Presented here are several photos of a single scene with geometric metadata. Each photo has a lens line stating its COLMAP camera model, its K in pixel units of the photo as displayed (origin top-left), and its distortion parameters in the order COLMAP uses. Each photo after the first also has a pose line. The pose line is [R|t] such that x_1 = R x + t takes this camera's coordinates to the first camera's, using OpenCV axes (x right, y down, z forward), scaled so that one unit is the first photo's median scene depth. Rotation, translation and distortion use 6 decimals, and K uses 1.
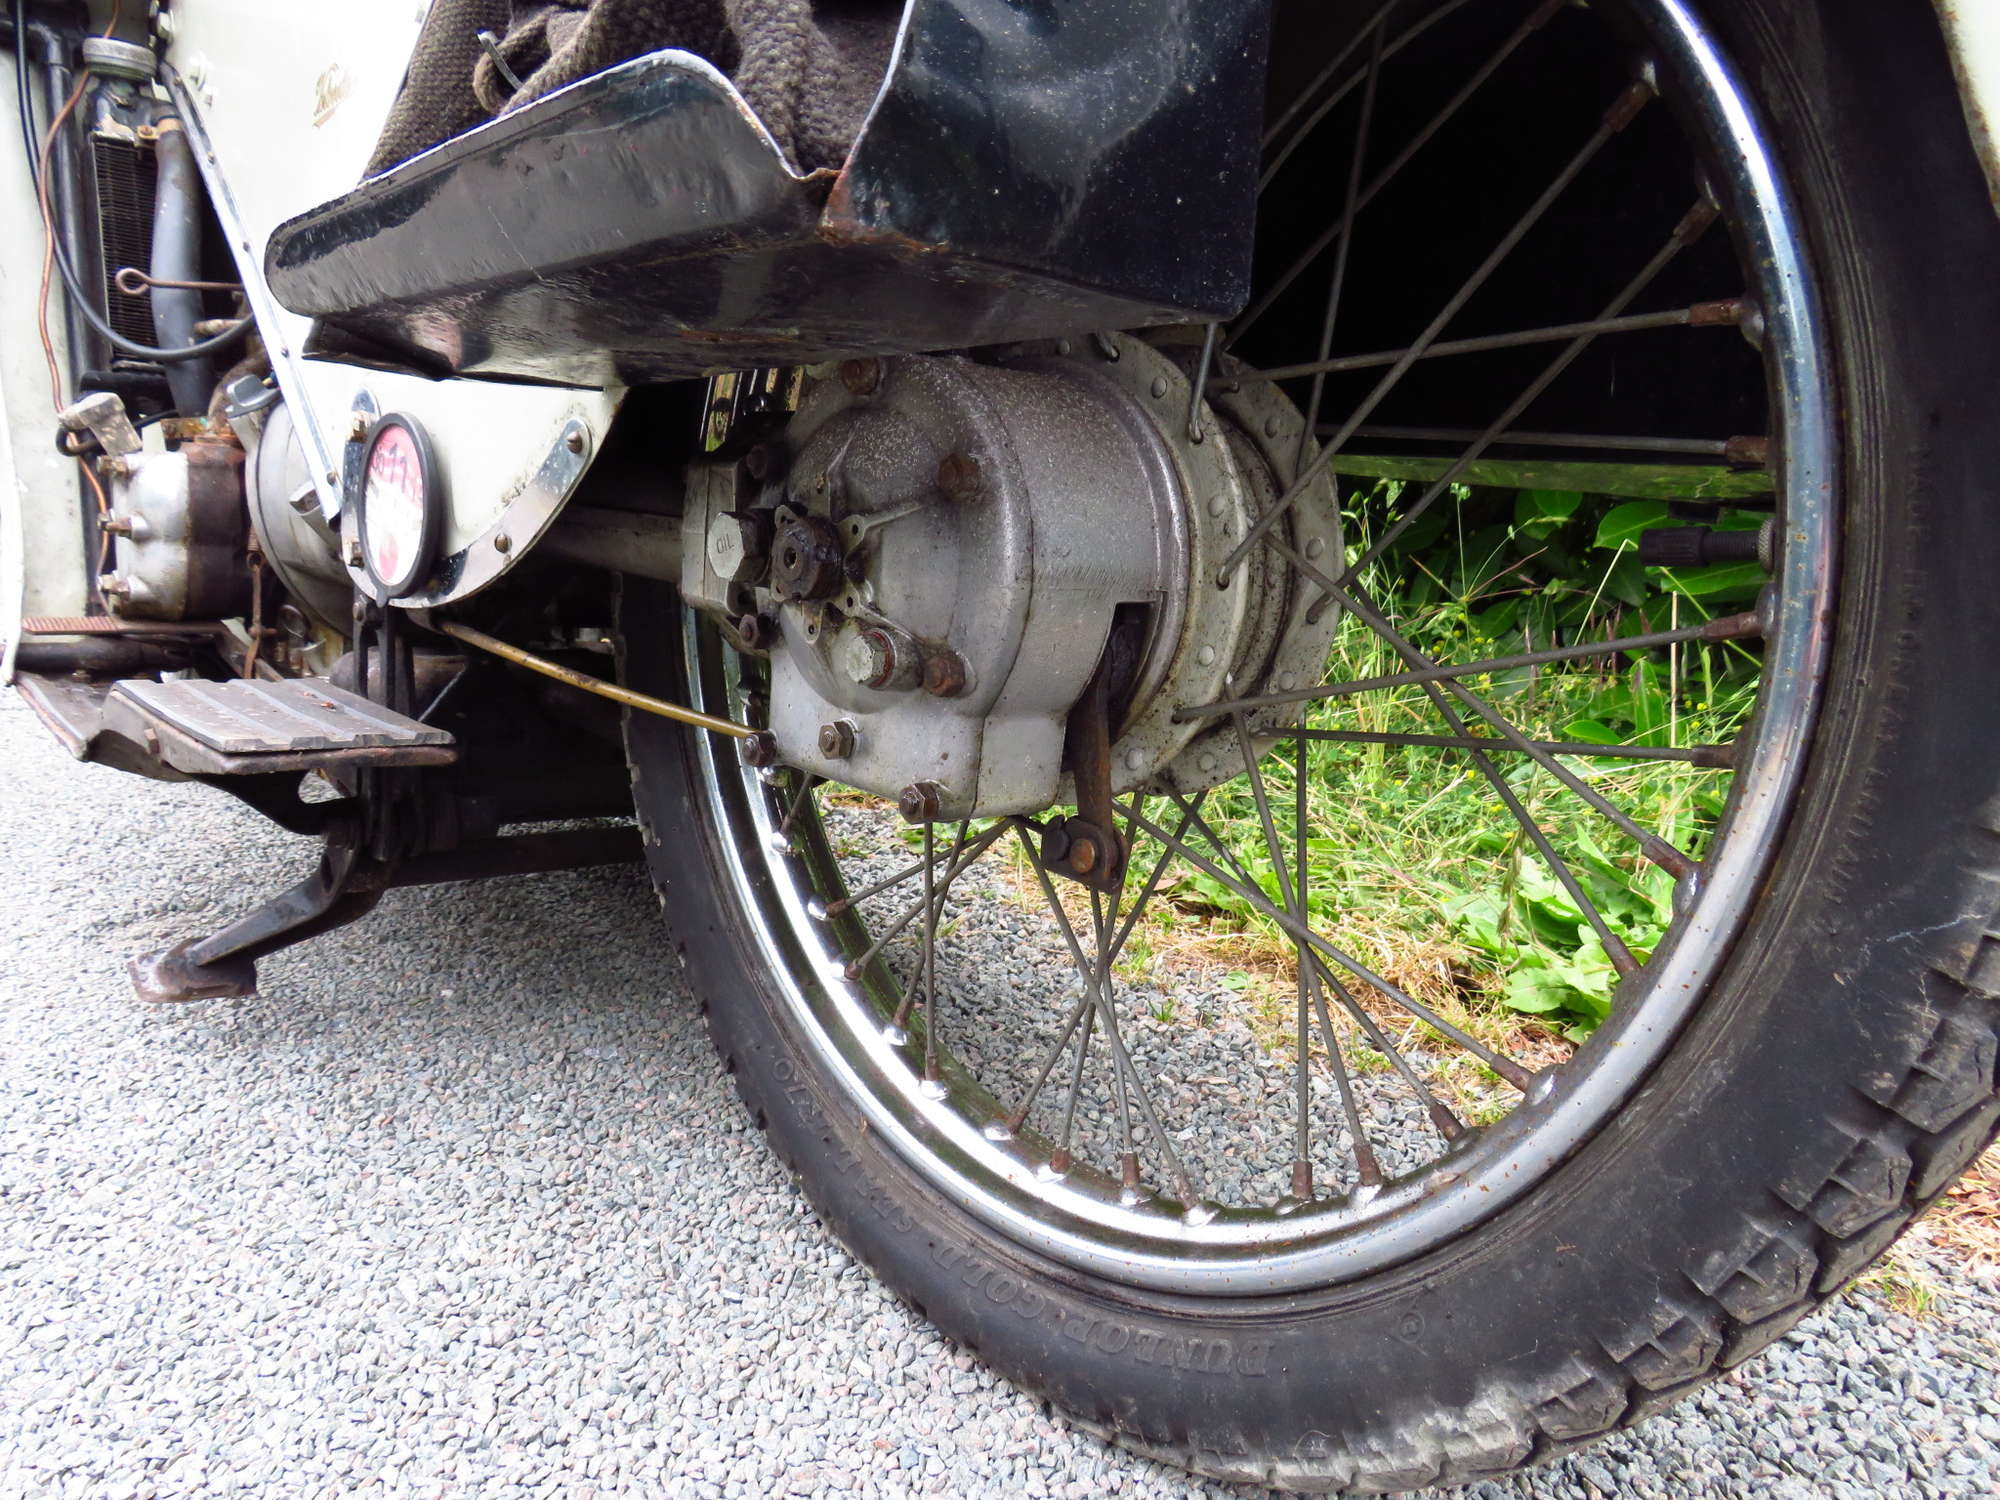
lens RADIAL K [[1419.8, 0, 1000.6], [0, 1419.8, 749.4], [0, 0, 1]] dist [-0.014099, -0.006612]
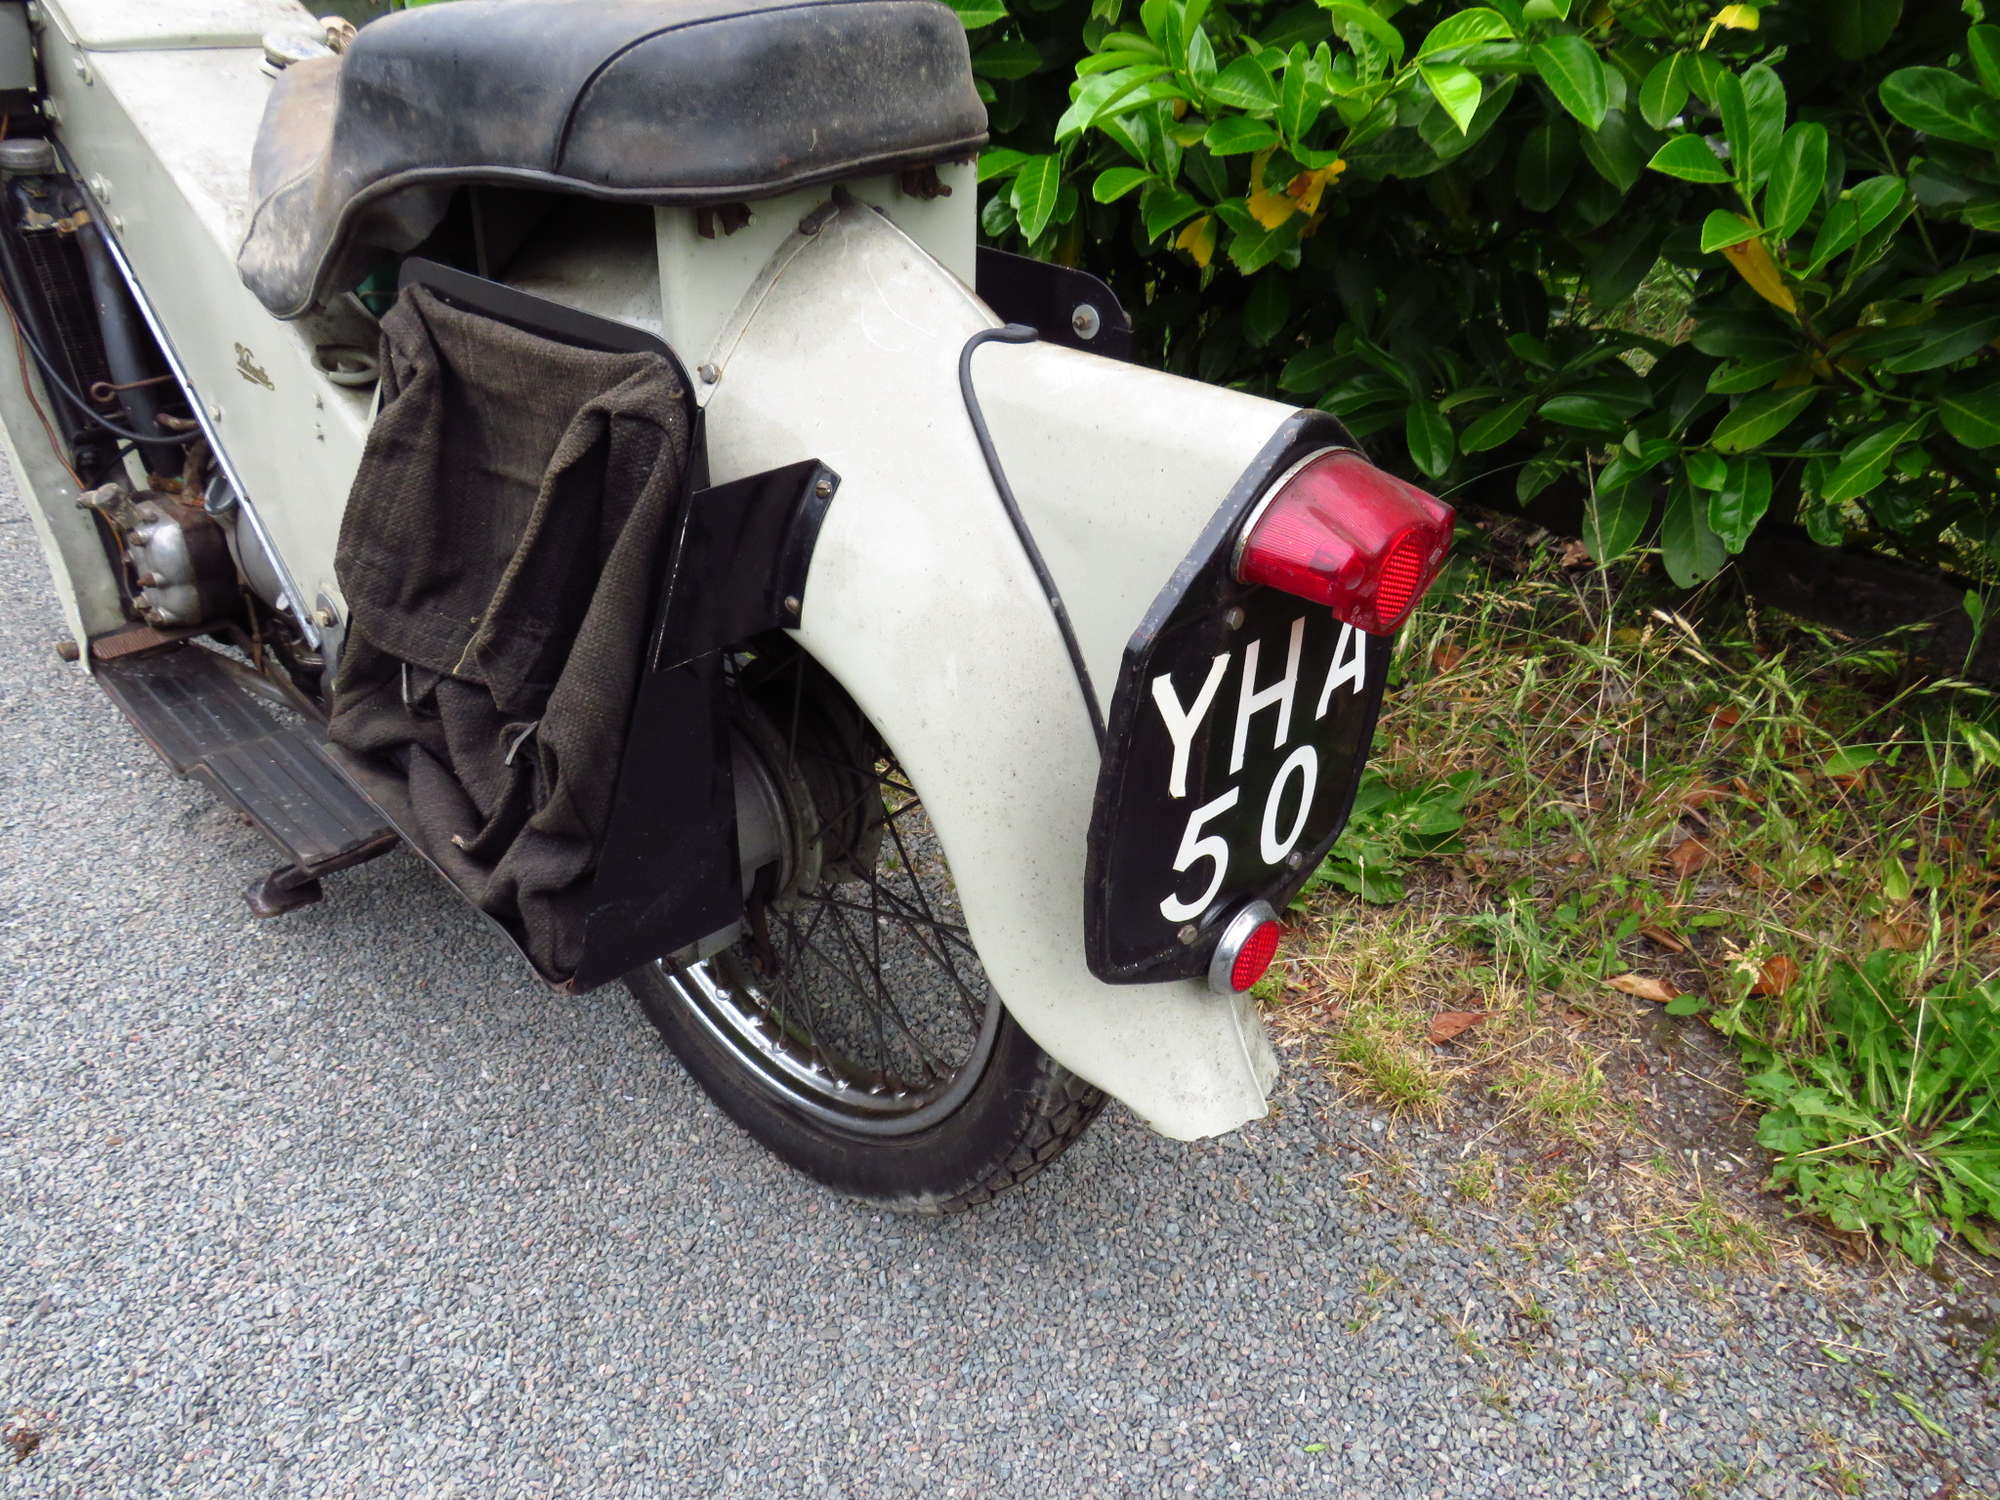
lens RADIAL K [[1419.8, 0, 1000.2], [0, 1419.8, 750.5], [0, 0, 1]] dist [-0.014099, -0.006612]
pose [[0.998257, -0.051890, 0.028109, 0.304667], [0.037843, 0.928345, 0.369789, -0.797977], [-0.045283, -0.368080, 0.928691, -0.691330]]
